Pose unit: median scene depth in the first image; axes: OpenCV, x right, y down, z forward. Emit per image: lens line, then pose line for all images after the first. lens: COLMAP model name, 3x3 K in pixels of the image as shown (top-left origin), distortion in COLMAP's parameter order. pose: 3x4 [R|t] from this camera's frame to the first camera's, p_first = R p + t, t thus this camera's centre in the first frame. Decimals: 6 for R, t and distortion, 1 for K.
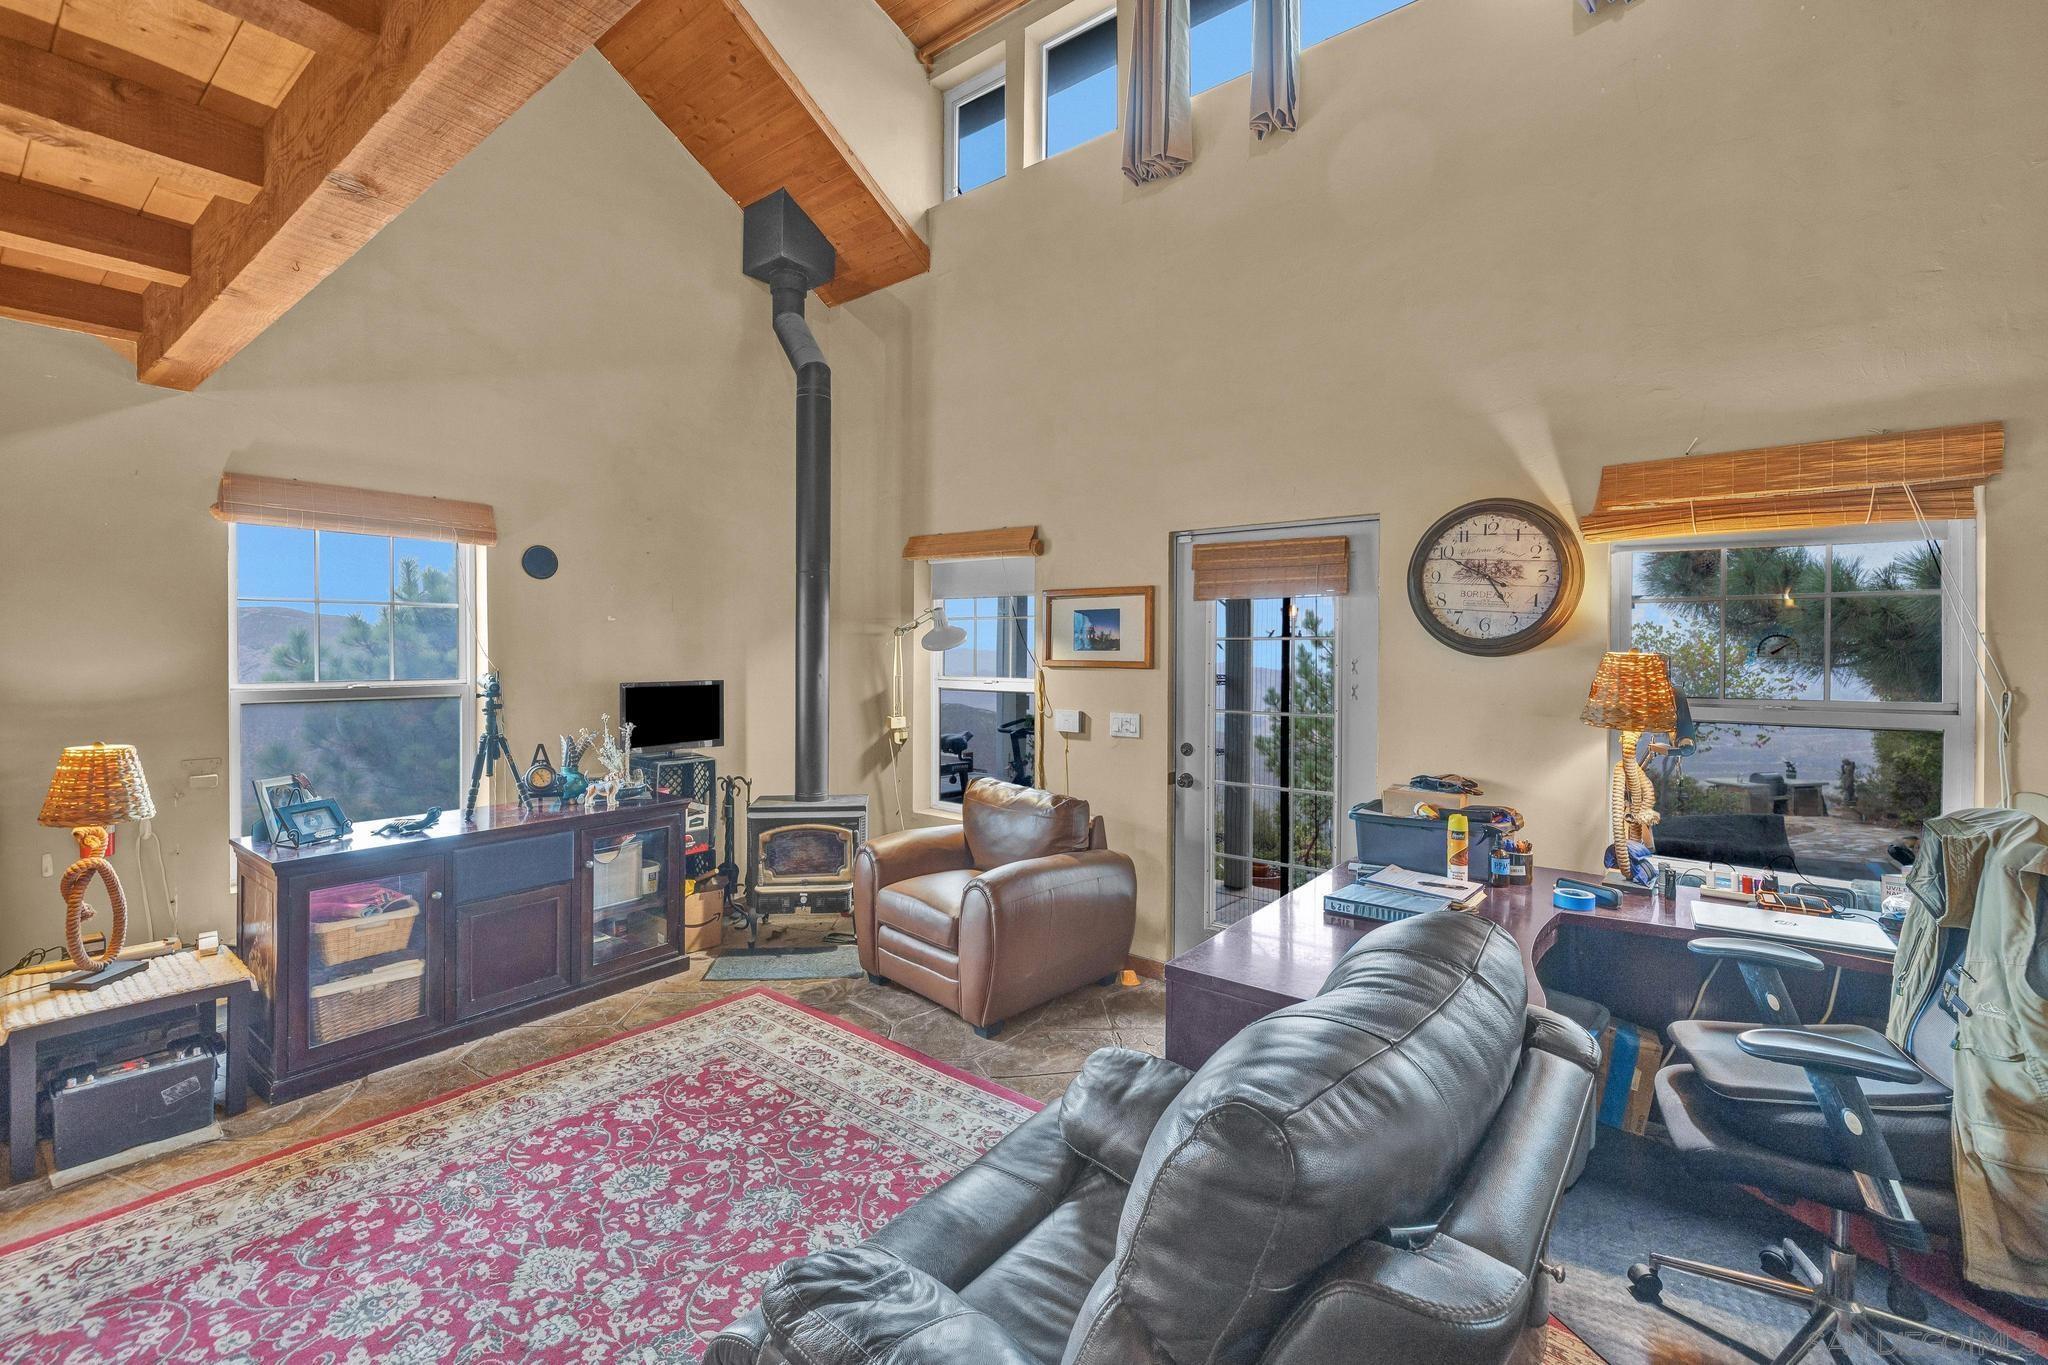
lens RADIAL K [[865.4, 0, 1022.3], [0, 865.4, 657.9], [0, 0, 1]] dist [-0.000387, 0.000146]
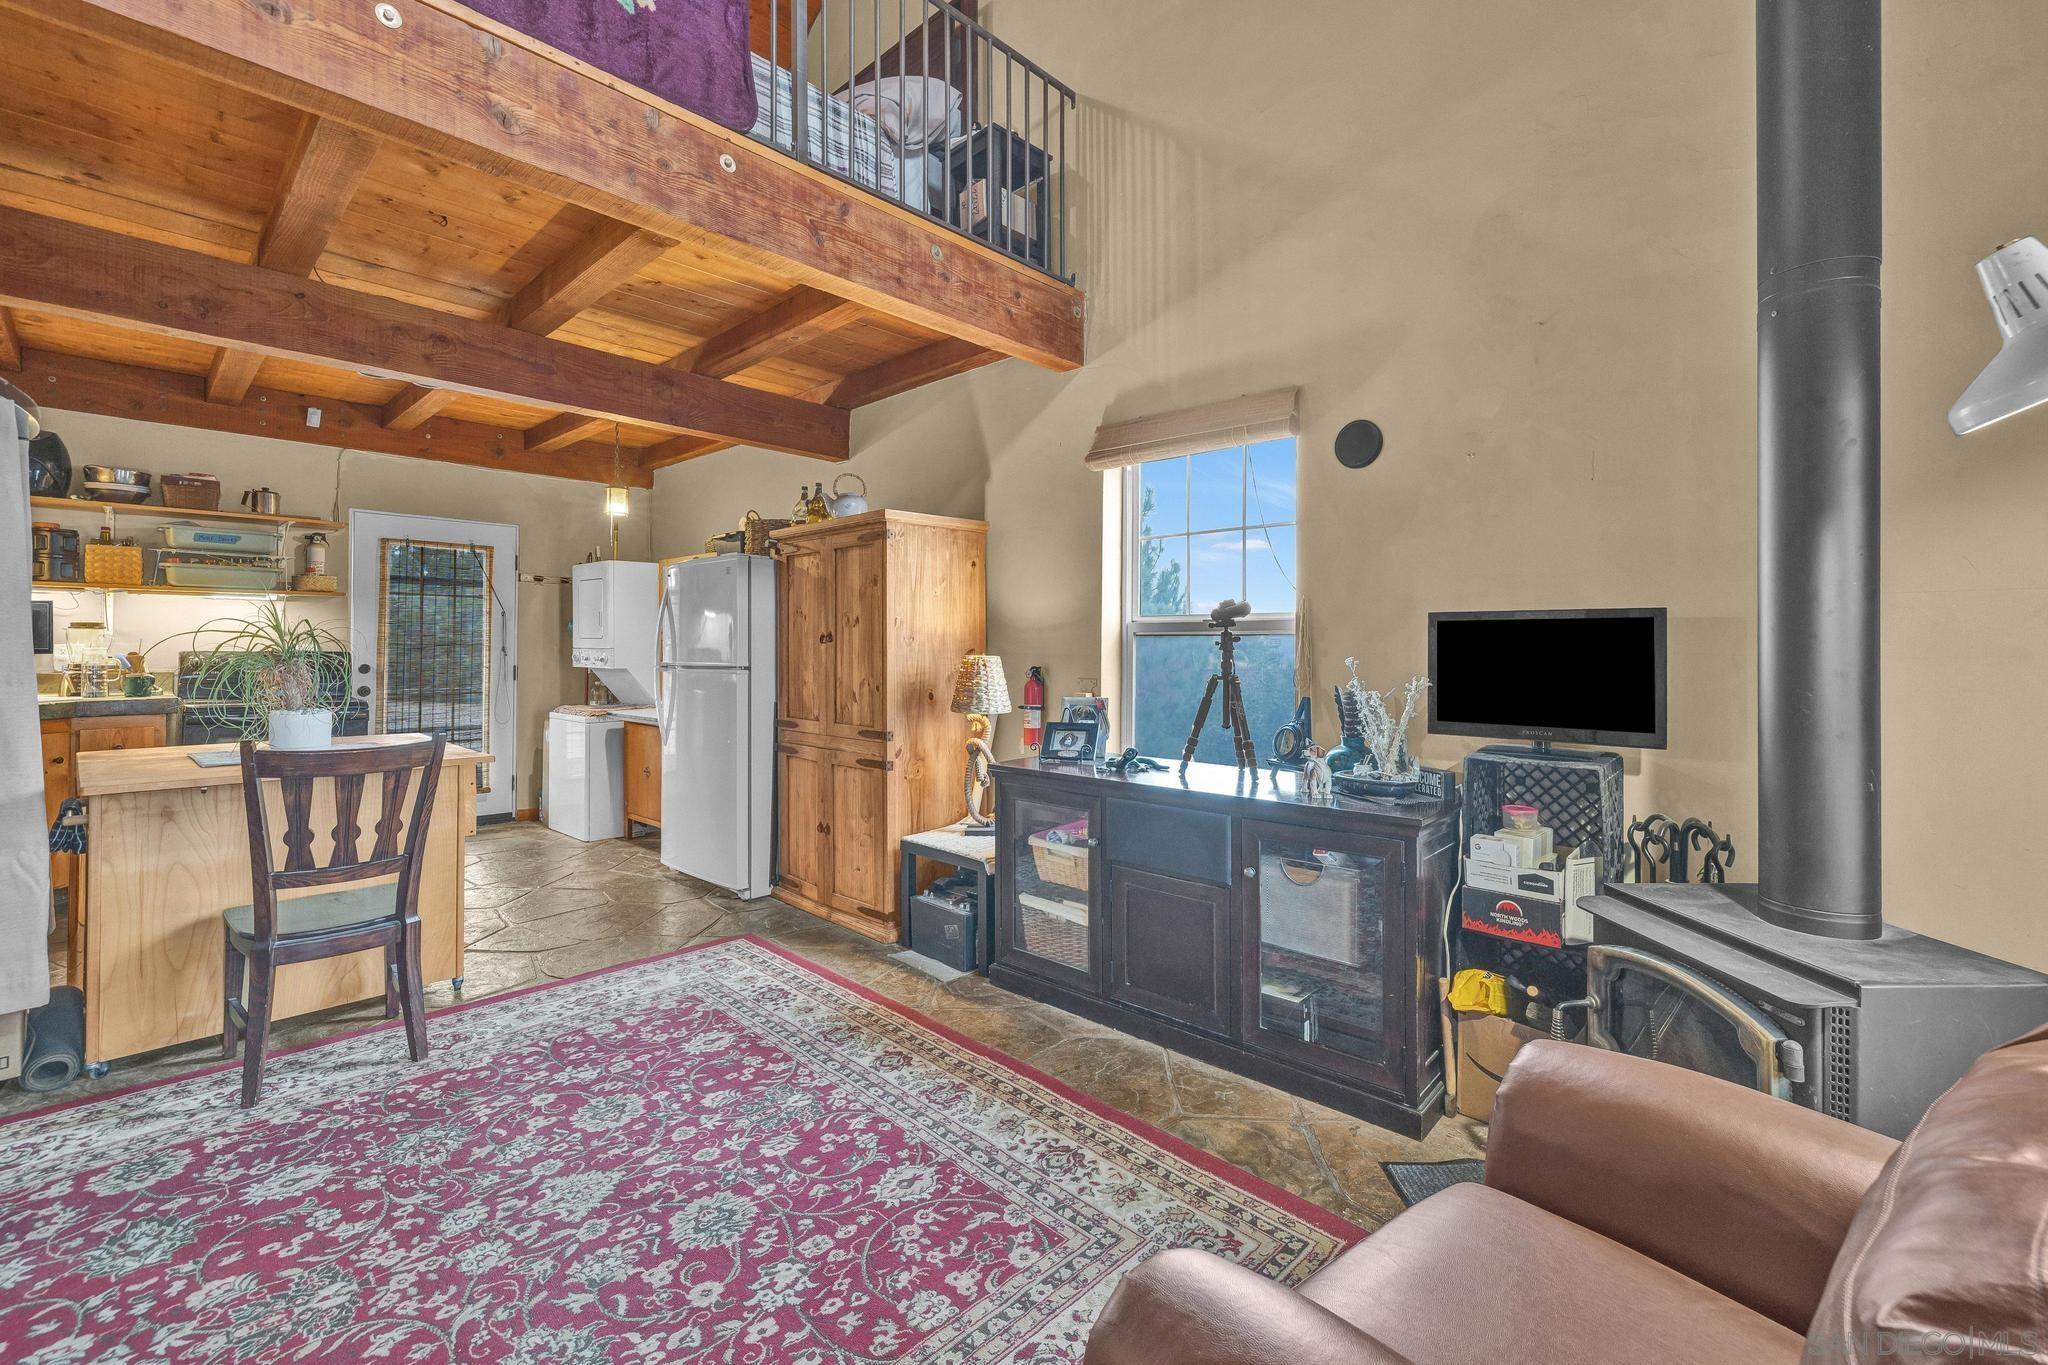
lens RADIAL K [[876.9, 0, 1027.4], [0, 876.9, 642.5], [0, 0, 1]] dist [0.002744, 0.000570]
pose [[-0.099580, -0.006492, -0.995008, 0.250361], [-0.012728, 0.999905, -0.005250, 0.084240], [0.994948, 0.012142, -0.099653, 1.135676]]
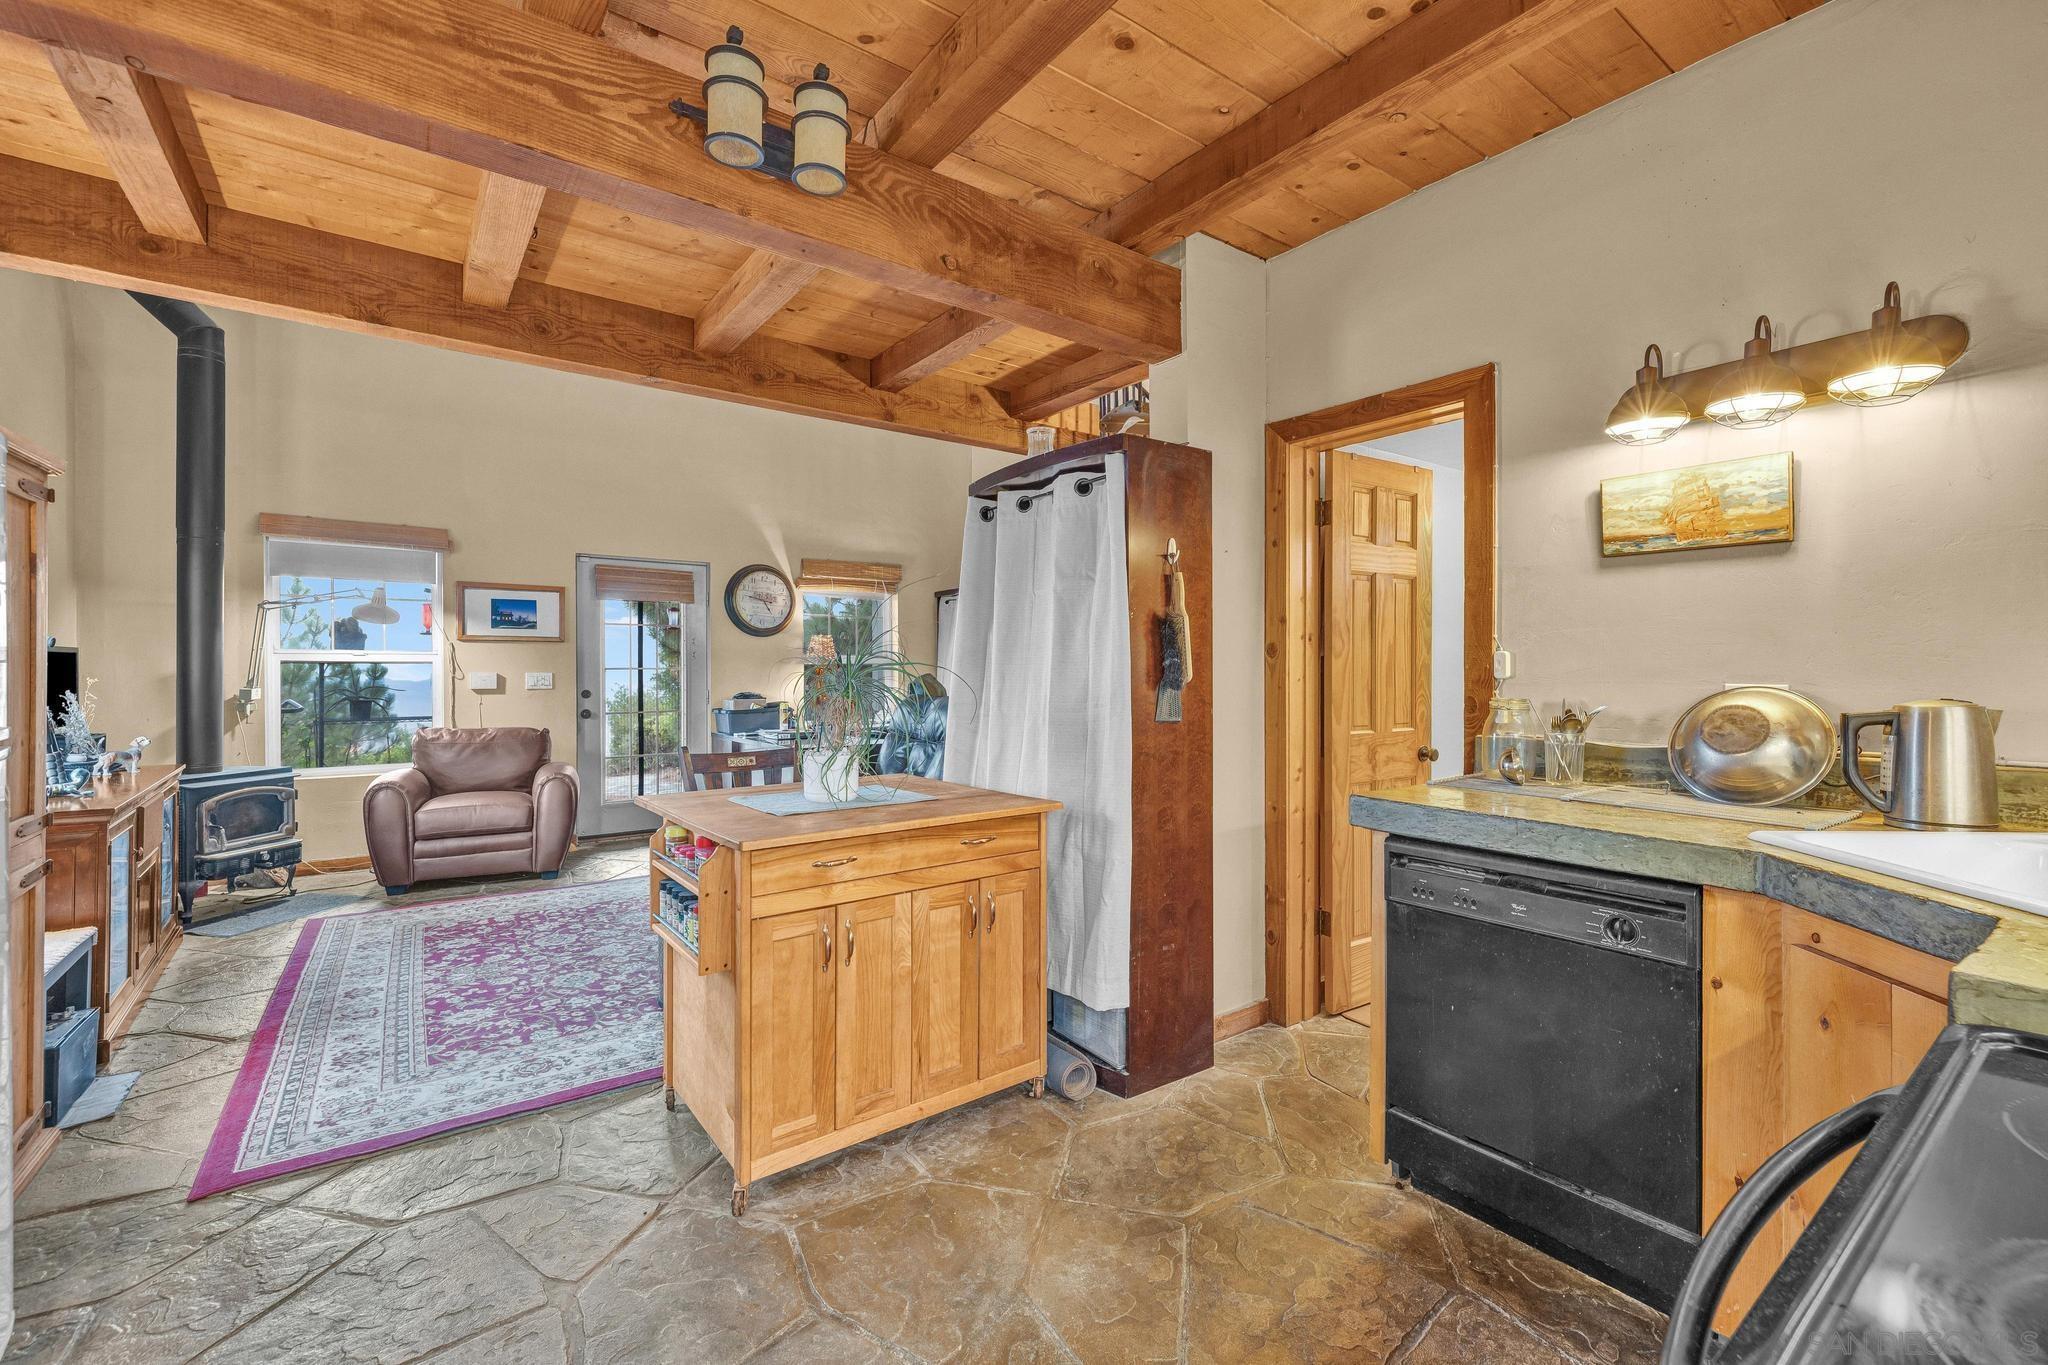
lens RADIAL K [[865.5, 0, 1024.0], [0, 865.5, 682.5], [0, 0, 1]] dist [0.000954, 0.000301]
pose [[0.270322, -0.019125, 0.962580, -1.489263], [0.006385, 0.999816, 0.018072, 0.083691], [-0.962749, 0.001261, 0.270394, -0.240445]]
